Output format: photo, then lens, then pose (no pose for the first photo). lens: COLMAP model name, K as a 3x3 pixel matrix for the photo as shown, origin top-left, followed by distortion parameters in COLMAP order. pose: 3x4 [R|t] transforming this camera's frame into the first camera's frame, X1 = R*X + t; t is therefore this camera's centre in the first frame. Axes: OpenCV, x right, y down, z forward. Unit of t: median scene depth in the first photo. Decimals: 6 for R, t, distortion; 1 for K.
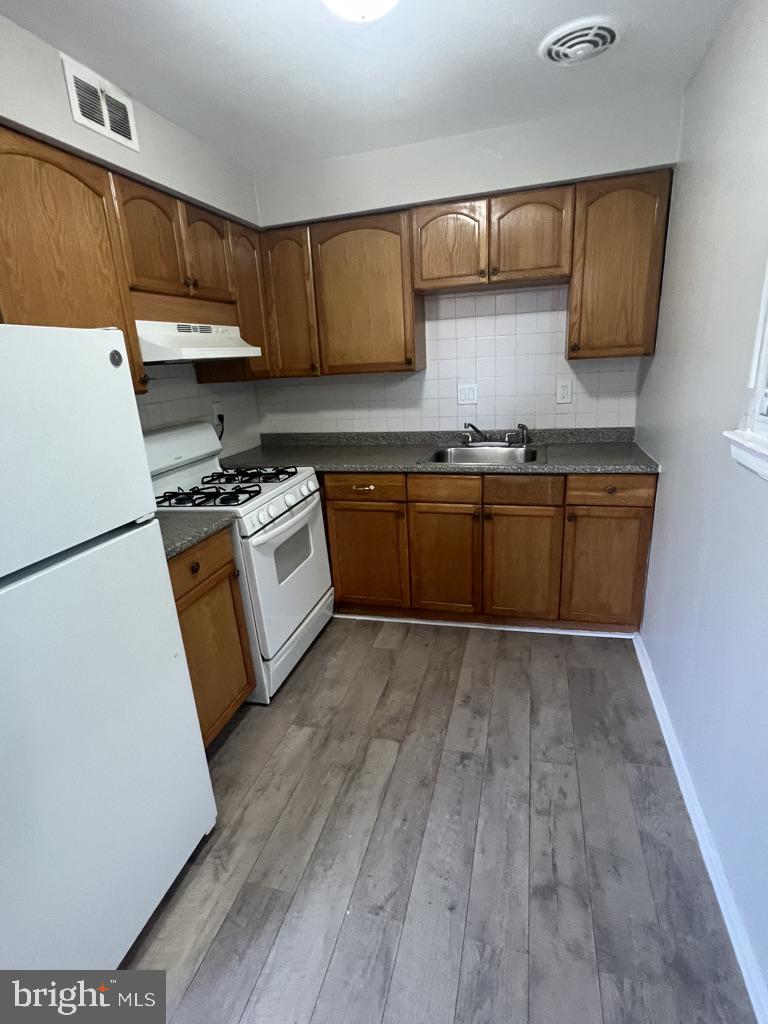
lens RADIAL K [[516.3, 0, 384.0], [0, 516.3, 512.0], [0, 0, 1]] dist [-0.001556, 0.001761]
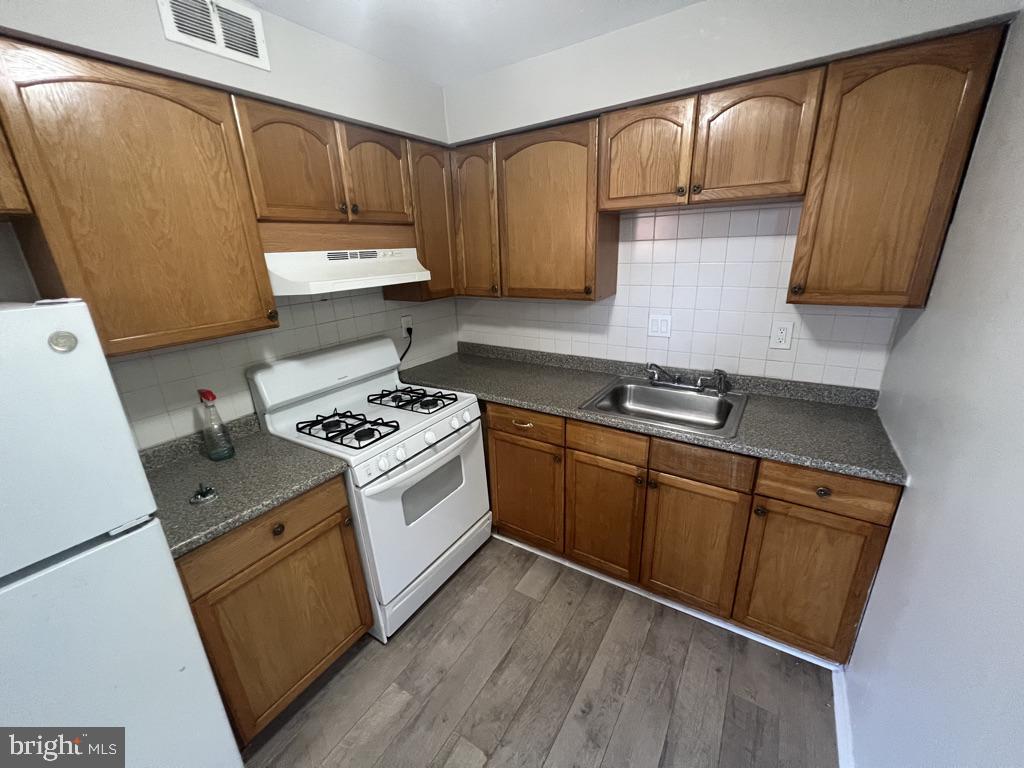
lens RADIAL K [[411.5, 0, 511.4], [0, 411.5, 384.3], [0, 0, 1]] dist [-0.000661, 0.000436]
pose [[0.955229, 0.114993, -0.272608, 0.148613], [-0.104048, 0.993088, 0.054324, -0.170136], [0.276970, -0.023528, 0.960590, 0.300375]]
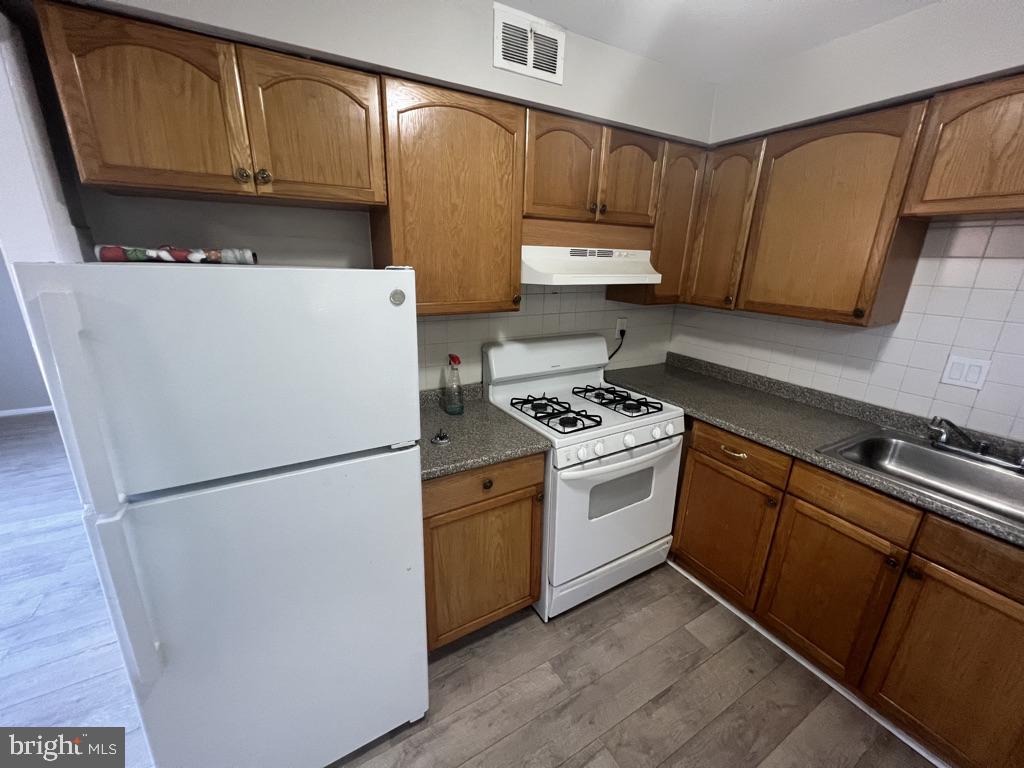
lens RADIAL K [[411.5, 0, 511.4], [0, 411.5, 384.3], [0, 0, 1]] dist [-0.000661, 0.000436]
pose [[0.711086, 0.280020, -0.644939, 0.112411], [-0.268015, 0.955967, 0.119559, -0.146433], [0.650019, 0.087837, 0.754824, 0.274094]]
